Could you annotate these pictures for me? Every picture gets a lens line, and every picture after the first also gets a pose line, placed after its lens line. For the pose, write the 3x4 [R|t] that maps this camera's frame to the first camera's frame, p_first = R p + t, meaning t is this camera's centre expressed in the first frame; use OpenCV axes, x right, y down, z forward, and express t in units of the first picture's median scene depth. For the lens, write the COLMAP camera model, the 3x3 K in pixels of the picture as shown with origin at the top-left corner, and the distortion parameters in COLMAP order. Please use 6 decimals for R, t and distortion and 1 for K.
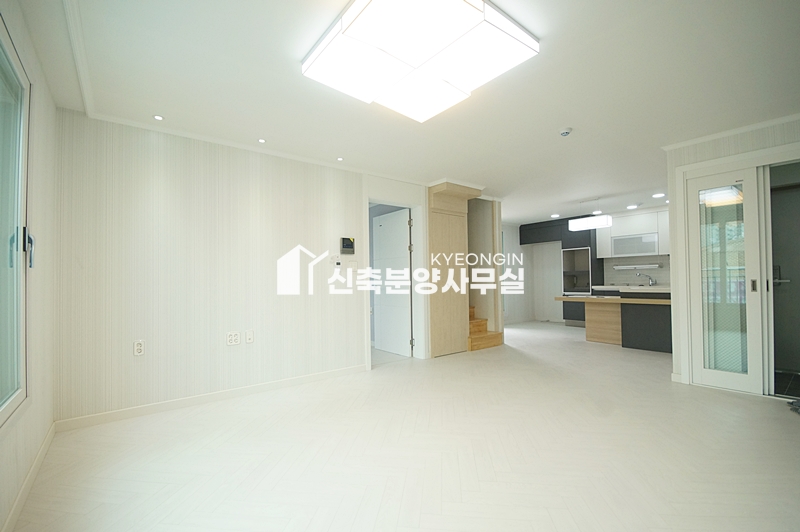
lens RADIAL K [[350.6, 0, 397.4], [0, 350.6, 275.9], [0, 0, 1]] dist [-0.008753, 0.000054]
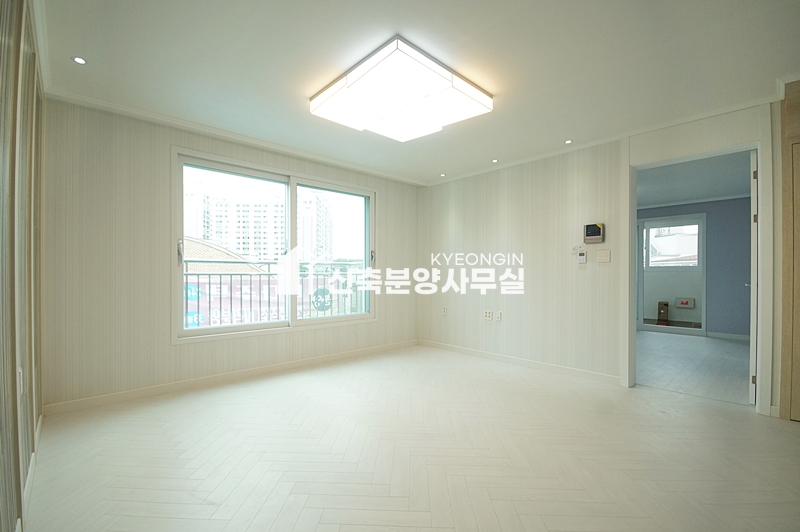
lens RADIAL K [[350.6, 0, 397.4], [0, 350.6, 275.9], [0, 0, 1]] dist [-0.008753, 0.000054]
pose [[0.090897, 0.019252, -0.995674, 0.696283], [0.015633, 0.999662, 0.020757, -0.005151], [0.995738, -0.017452, 0.090566, 0.441673]]
